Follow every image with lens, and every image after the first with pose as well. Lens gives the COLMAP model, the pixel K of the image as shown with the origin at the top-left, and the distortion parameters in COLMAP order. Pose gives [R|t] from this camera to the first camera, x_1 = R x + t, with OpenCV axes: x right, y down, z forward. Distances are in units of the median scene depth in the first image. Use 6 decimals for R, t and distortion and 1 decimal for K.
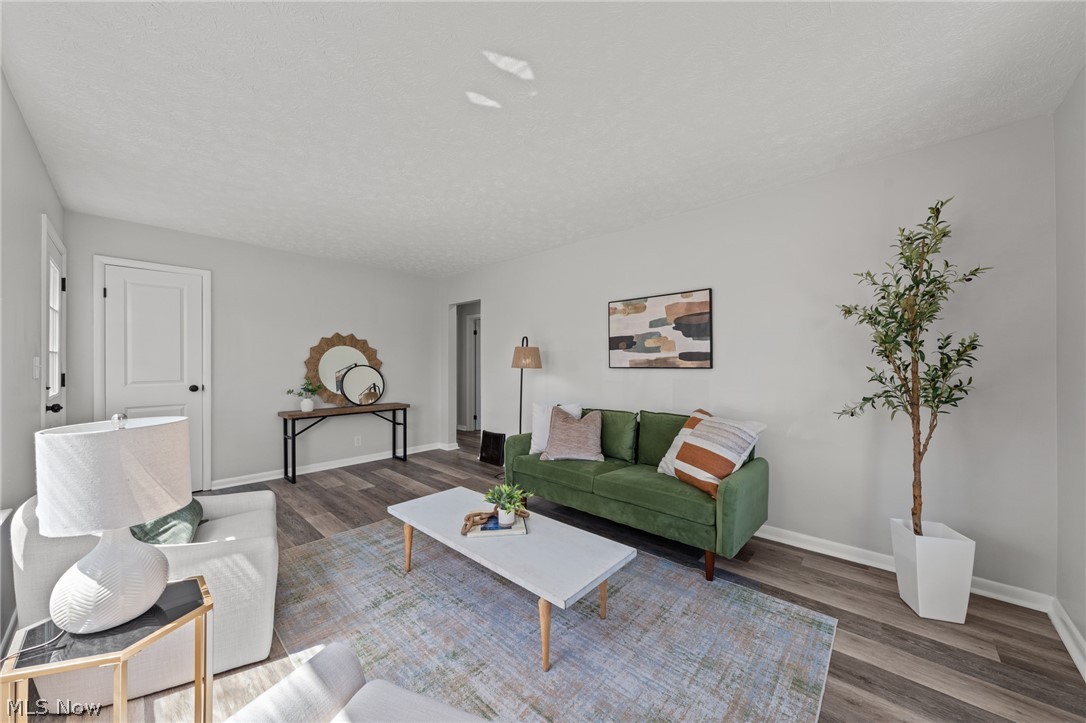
lens RADIAL K [[380.3, 0, 549.1], [0, 380.3, 363.5], [0, 0, 1]] dist [0.002855, 0.000381]
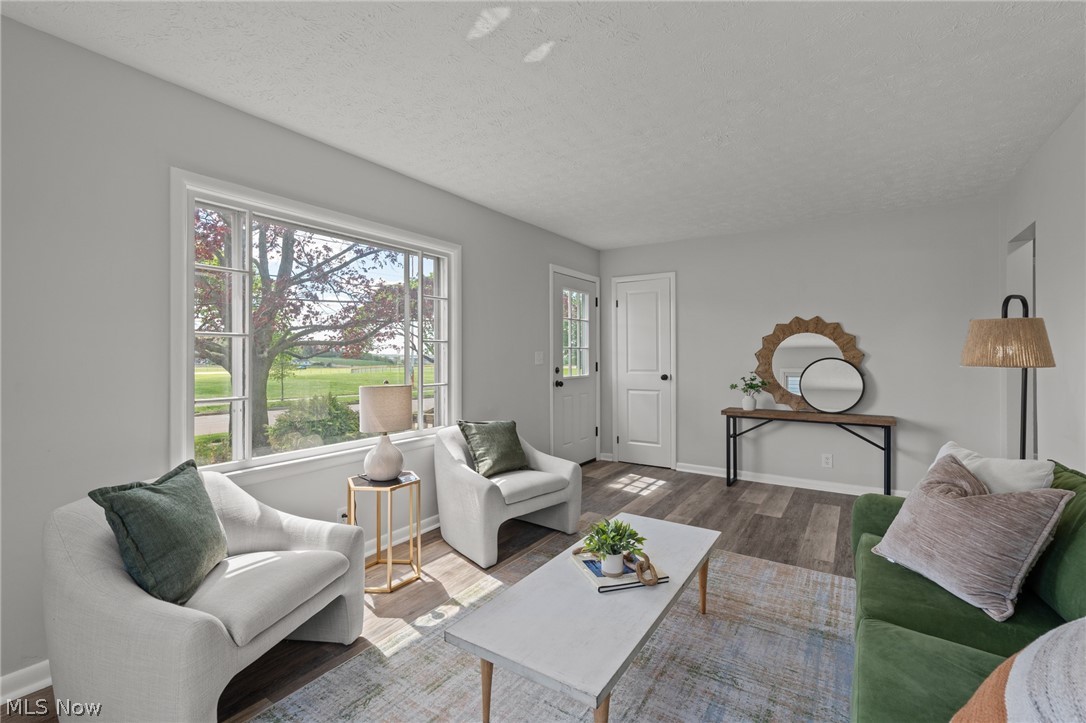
lens RADIAL K [[487.8, 0, 545.7], [0, 487.8, 356.7], [0, 0, 1]] dist [-0.012720, 0.000145]
pose [[0.150222, 0.001371, -0.988651, 0.411155], [0.000269, 0.999999, 0.001427, 0.000860], [0.988652, -0.000480, 0.150221, 0.378084]]
